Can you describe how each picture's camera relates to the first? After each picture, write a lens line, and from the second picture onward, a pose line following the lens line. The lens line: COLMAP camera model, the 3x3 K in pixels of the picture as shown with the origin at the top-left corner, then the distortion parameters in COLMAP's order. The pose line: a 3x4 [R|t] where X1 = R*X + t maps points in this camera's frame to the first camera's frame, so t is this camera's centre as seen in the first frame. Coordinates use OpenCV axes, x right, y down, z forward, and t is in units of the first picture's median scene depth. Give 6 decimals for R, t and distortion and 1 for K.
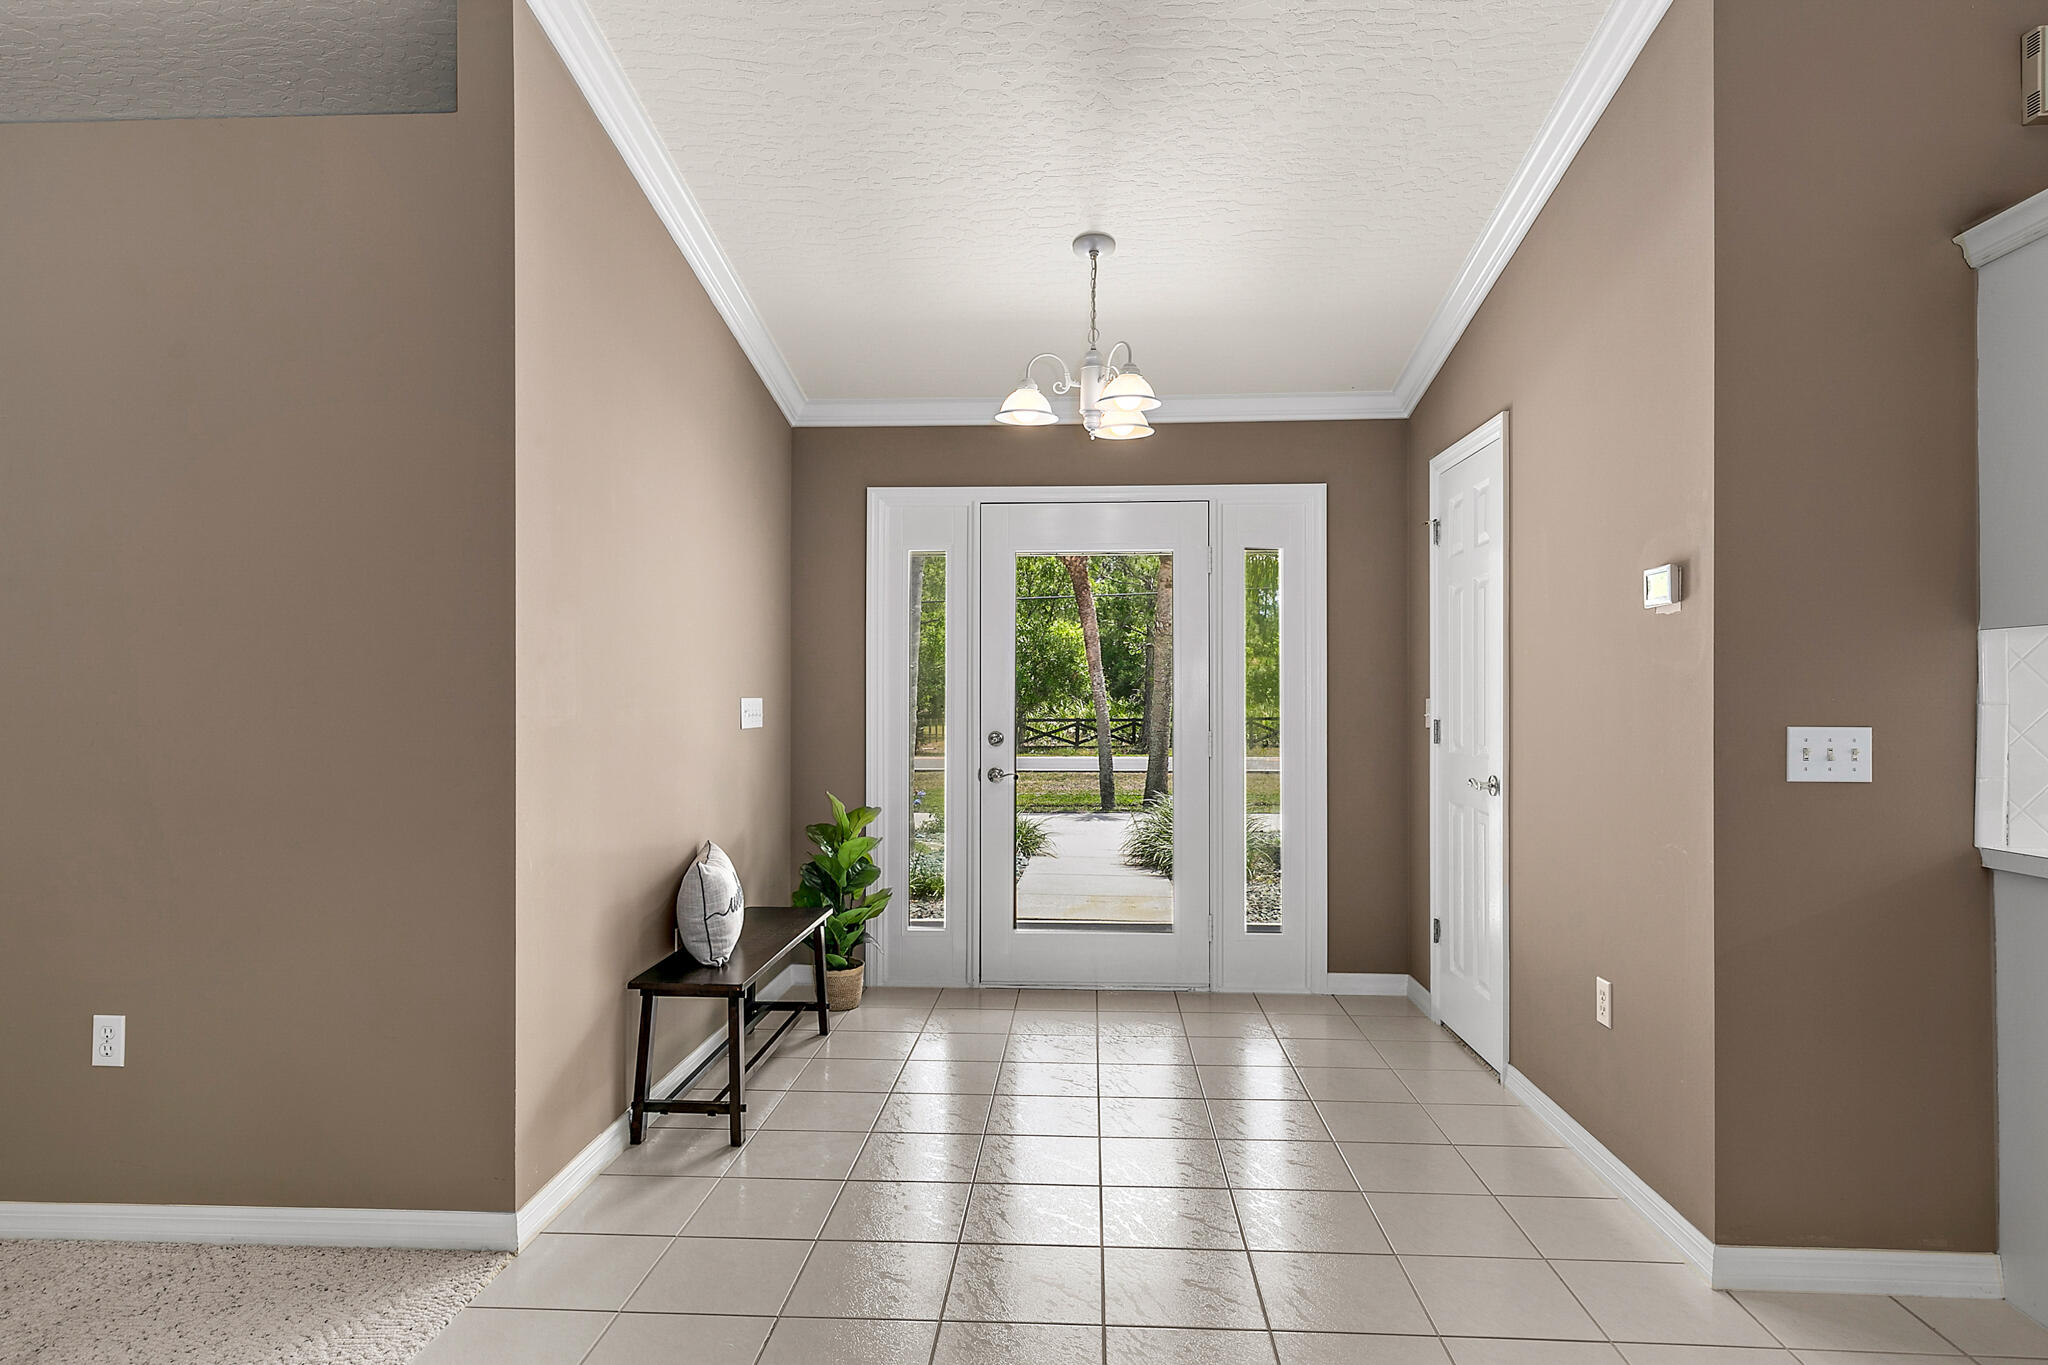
lens RADIAL K [[1151.8, 0, 1032.6], [0, 1151.8, 680.7], [0, 0, 1]] dist [0.012002, 0.000258]
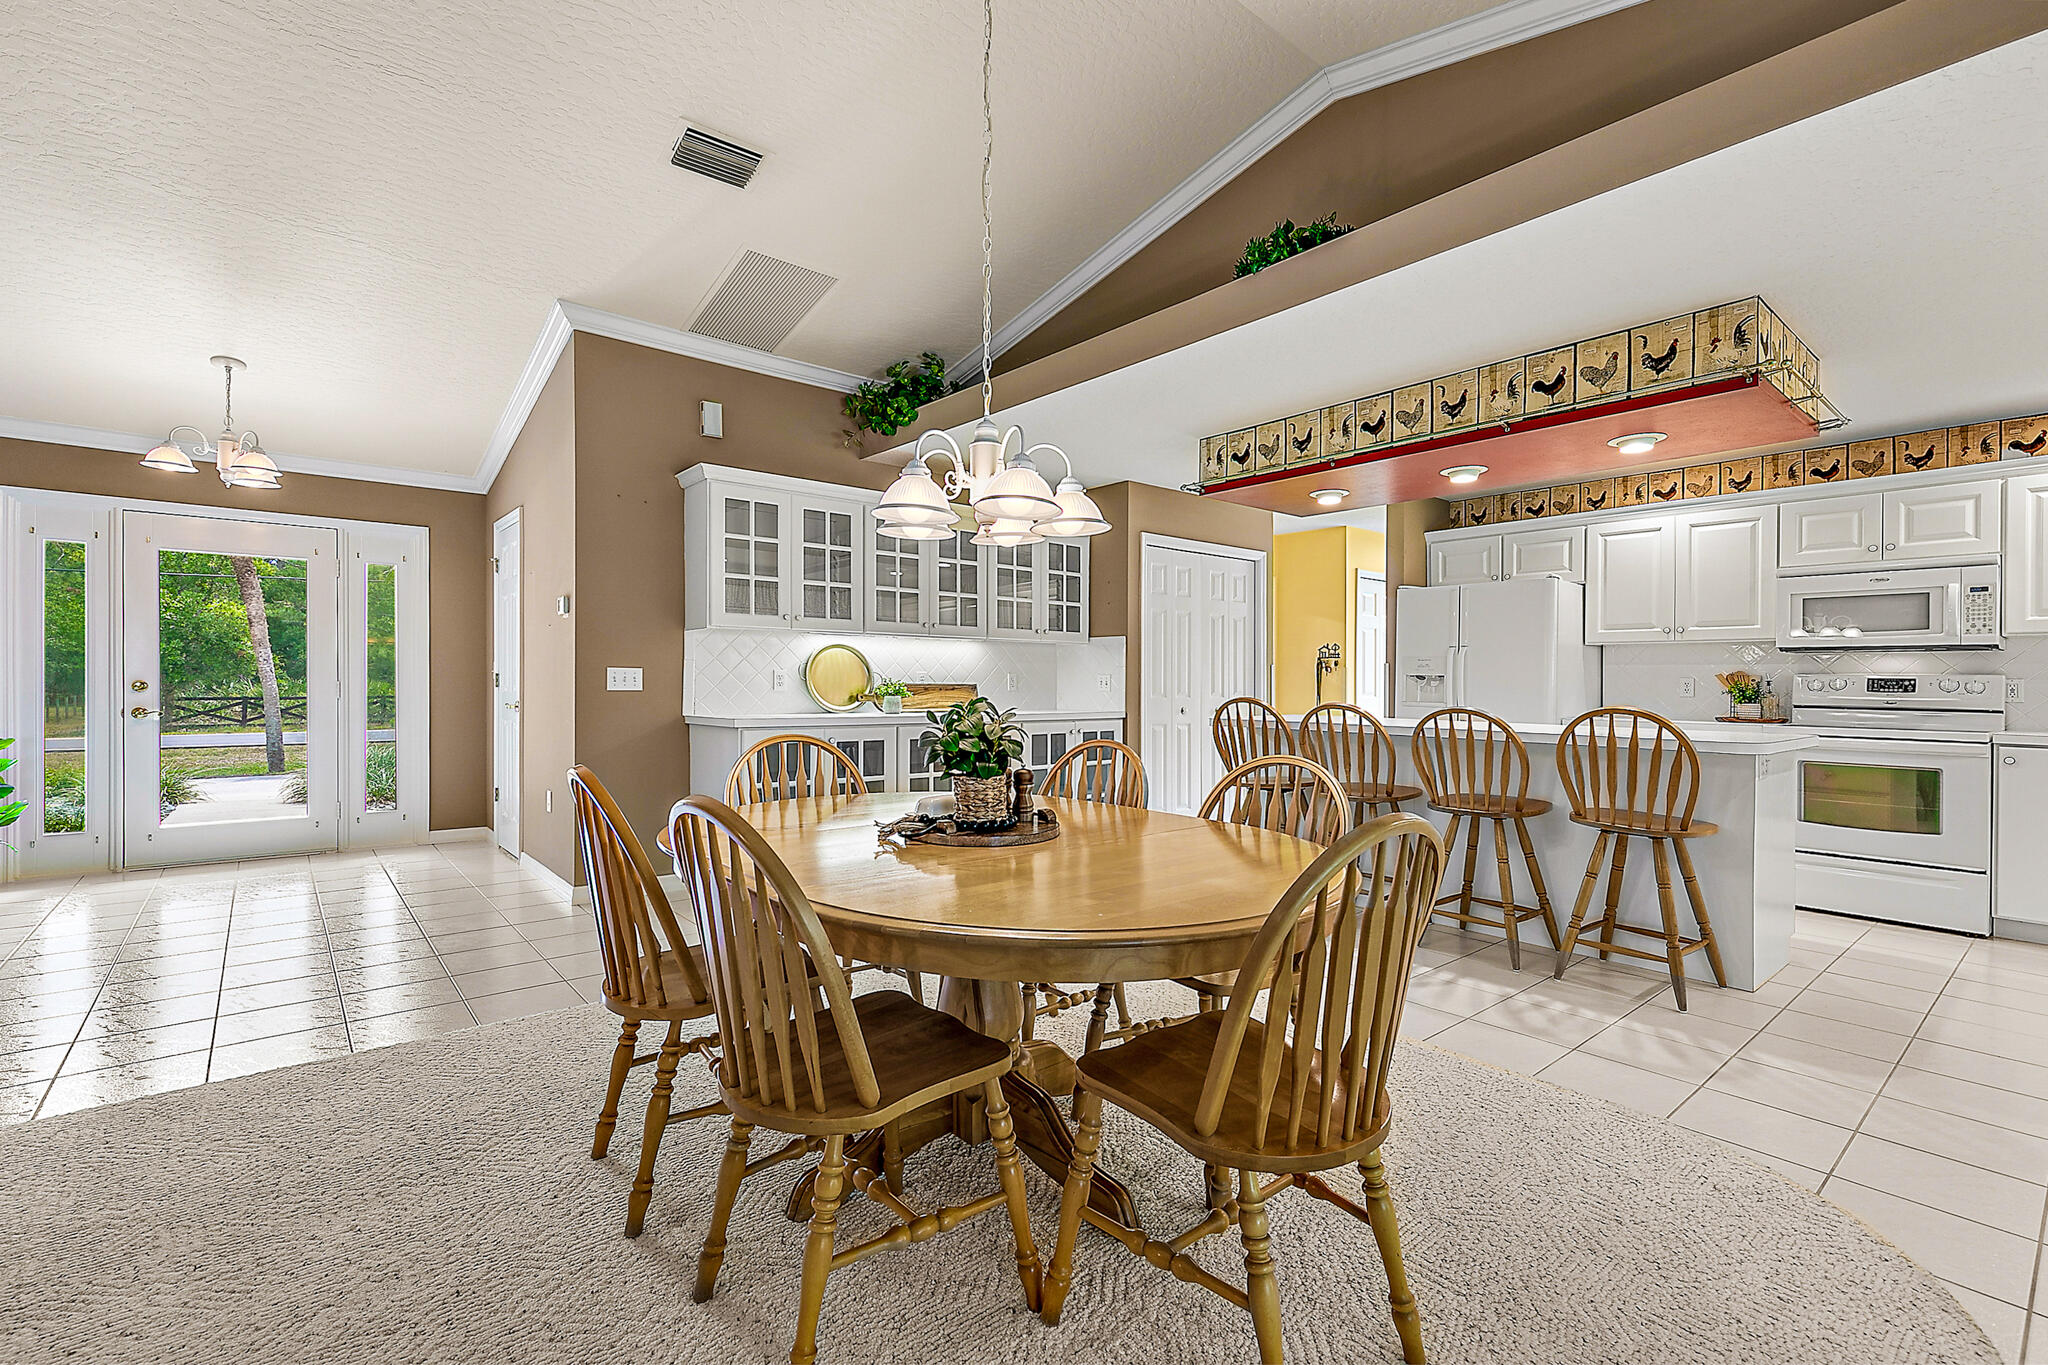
lens RADIAL K [[906.2, 0, 1027.4], [0, 906.2, 691.0], [0, 0, 1]] dist [0.002786, 0.000415]
pose [[0.733256, -0.001946, 0.679950, 0.007071], [-0.014877, 0.999711, 0.018904, 0.021631], [-0.679790, -0.023977, 0.733015, -0.526410]]
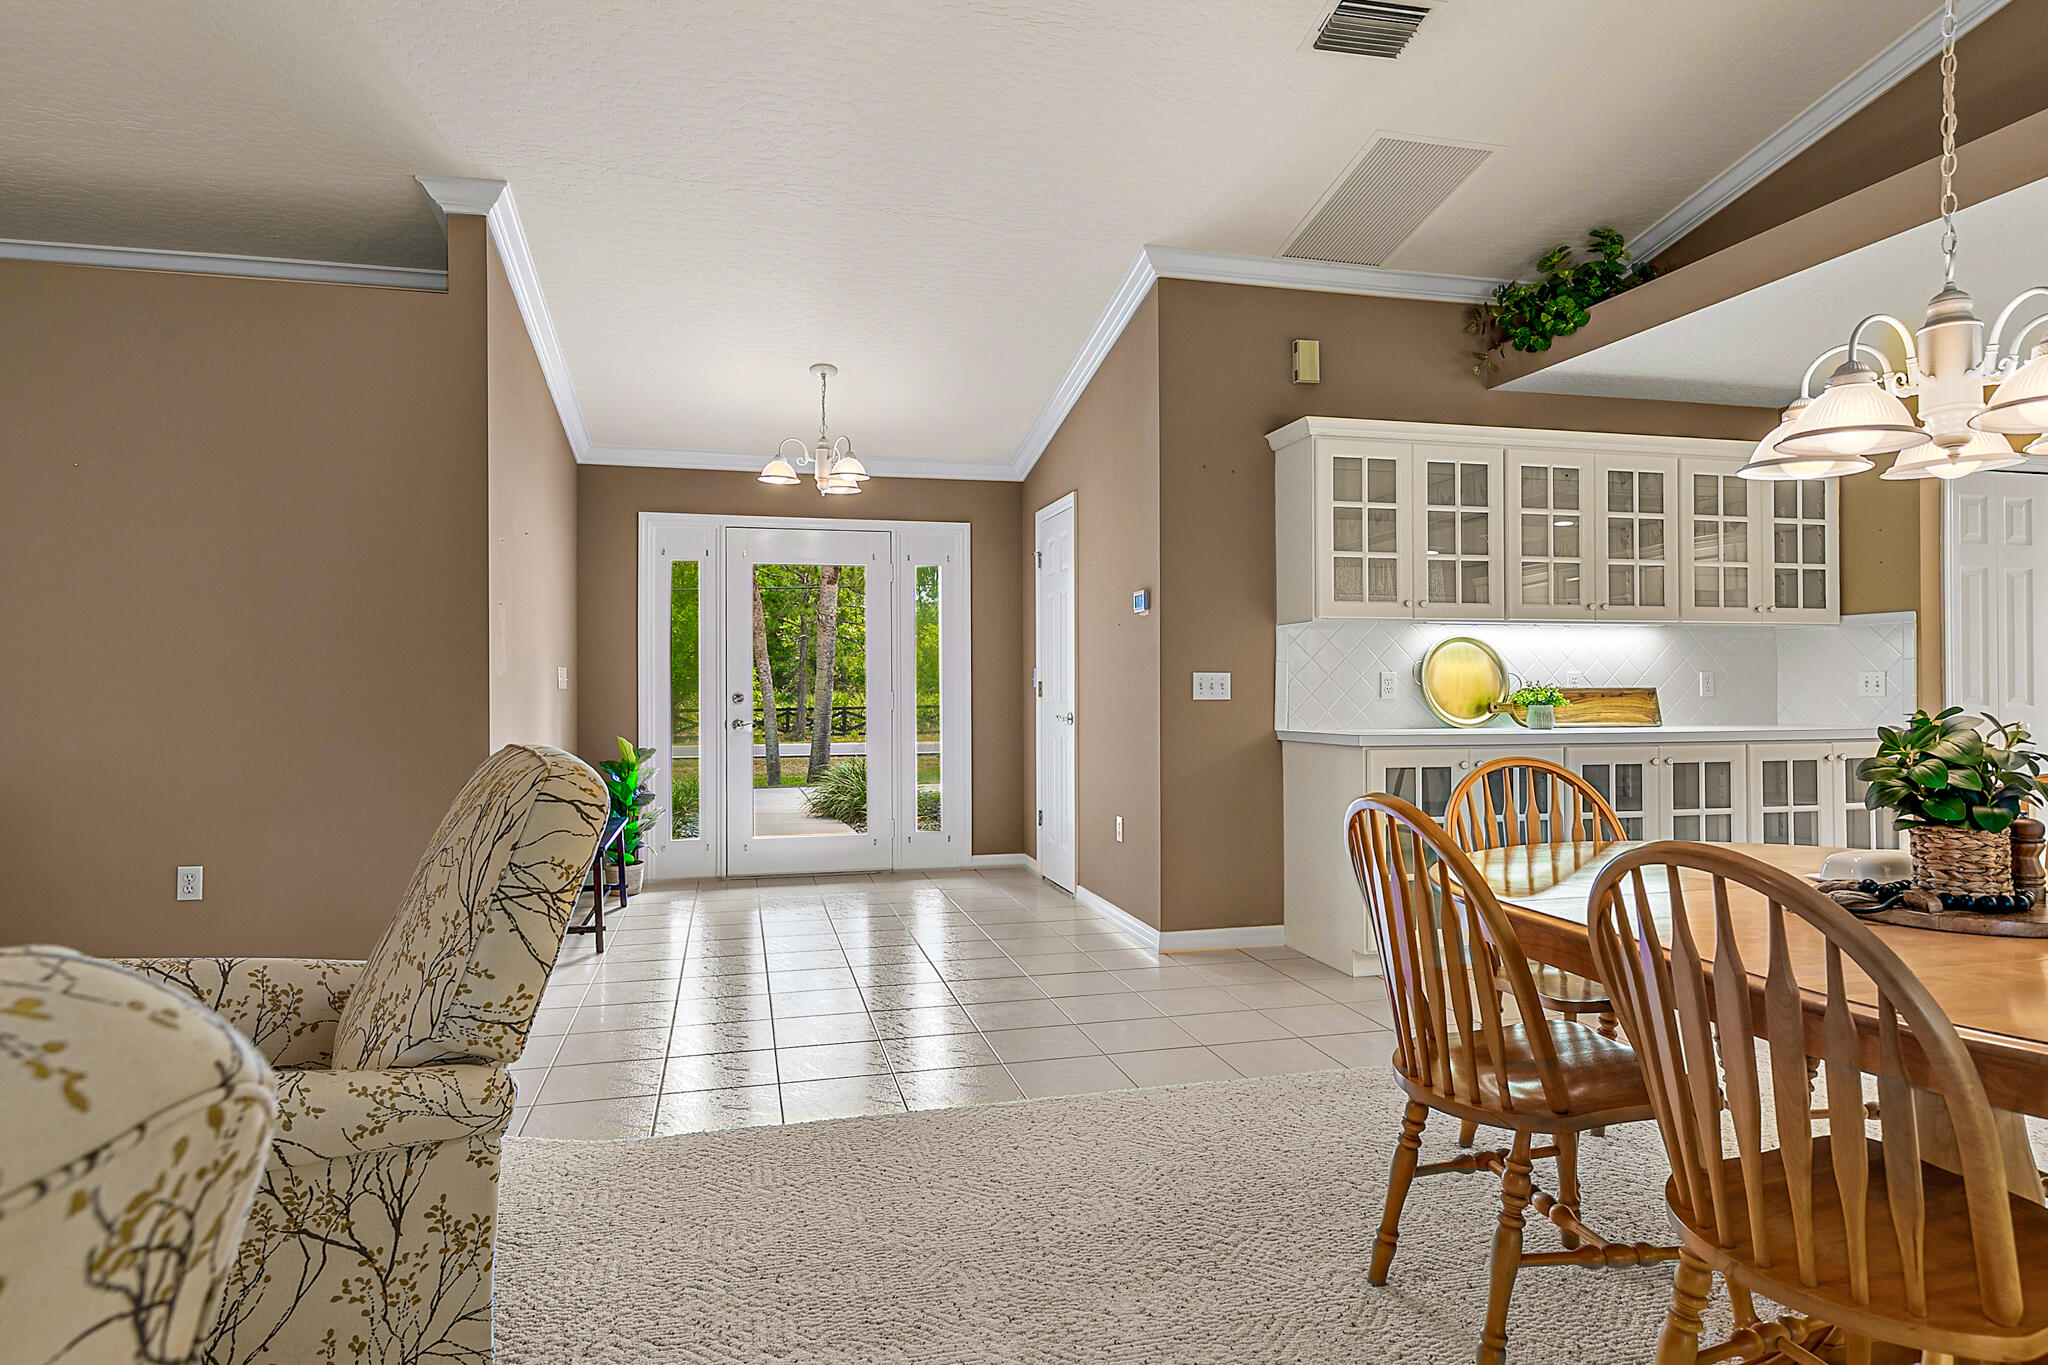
lens RADIAL K [[1151.8, 0, 1025.5], [0, 1151.8, 684.1], [0, 0, 1]] dist [0.012002, 0.000258]
pose [[0.955630, -0.003698, 0.294547, -0.117282], [0.001046, 0.999957, 0.009161, 0.022250], [-0.294569, -0.008446, 0.955593, -0.449321]]
